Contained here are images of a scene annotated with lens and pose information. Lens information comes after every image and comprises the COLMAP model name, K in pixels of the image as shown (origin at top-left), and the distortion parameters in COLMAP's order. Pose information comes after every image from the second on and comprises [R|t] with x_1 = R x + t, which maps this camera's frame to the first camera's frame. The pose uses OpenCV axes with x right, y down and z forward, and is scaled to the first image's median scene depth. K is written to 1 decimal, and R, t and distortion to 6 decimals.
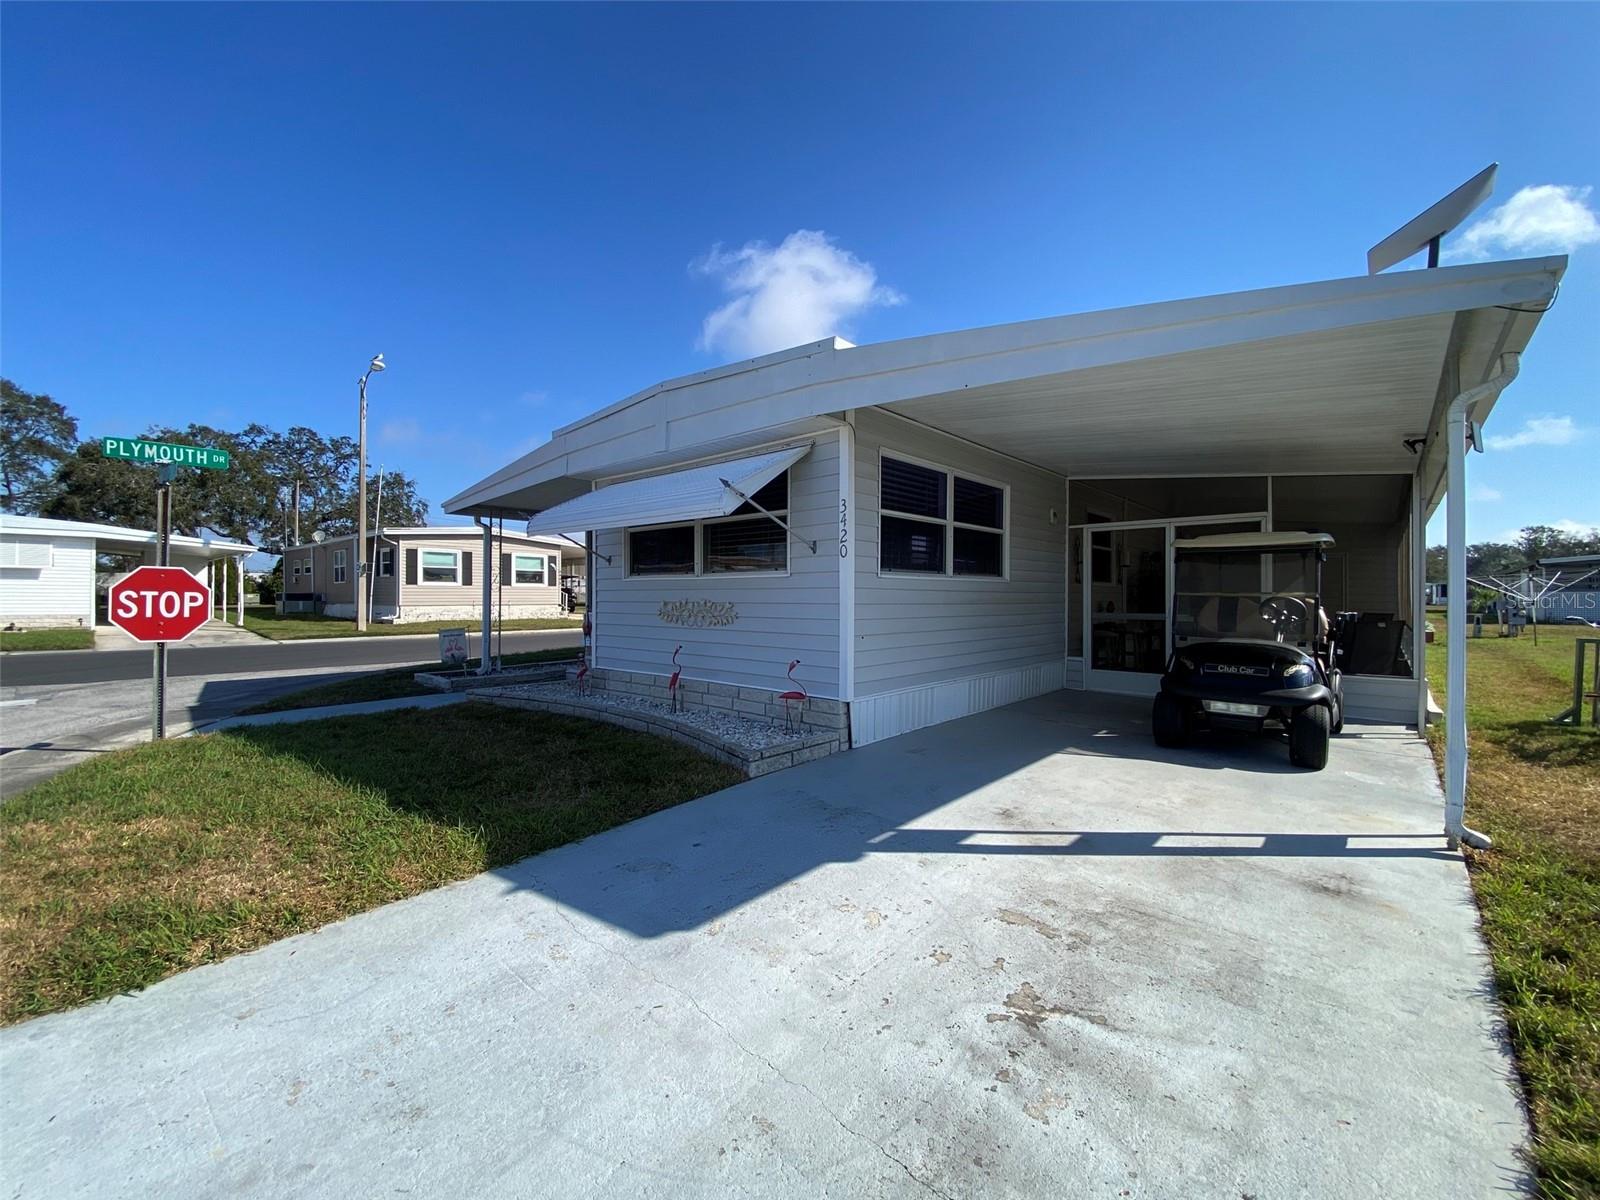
lens RADIAL K [[642.7, 0, 798.9], [0, 642.7, 595.2], [0, 0, 1]] dist [0.034041, -0.024352]
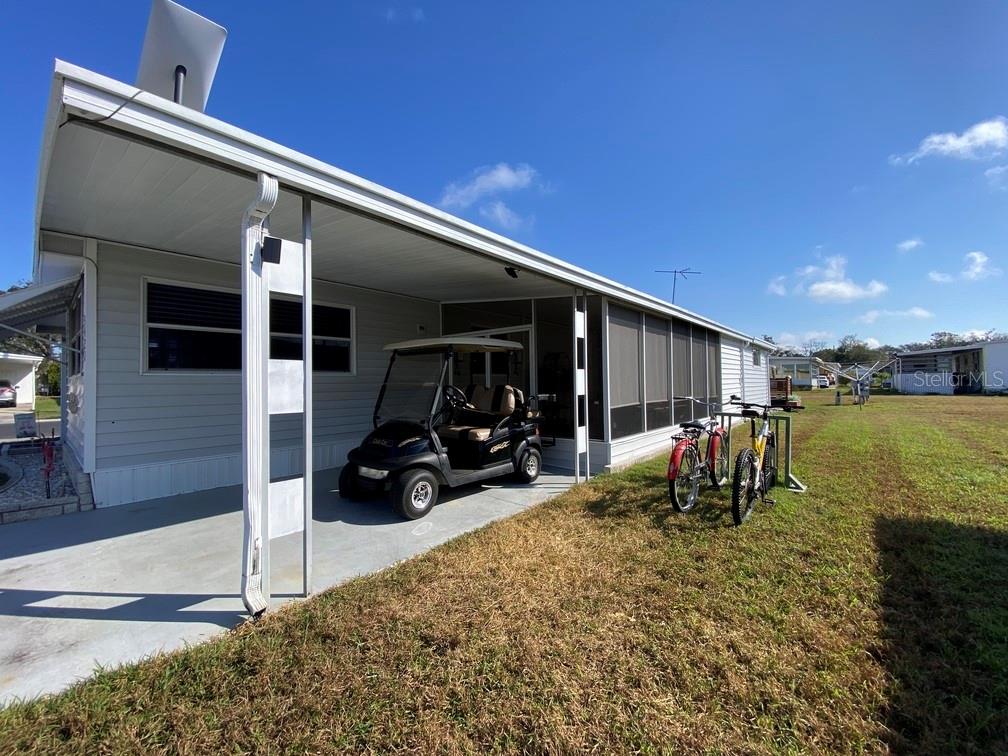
lens RADIAL K [[404.9, 0, 503.3], [0, 404.9, 375.0], [0, 0, 1]] dist [0.034041, -0.024352]
pose [[0.999606, -0.013483, 0.024613, 0.842006], [0.013878, 0.999776, -0.015959, -0.005718], [-0.024392, 0.016294, 0.999570, 0.150965]]
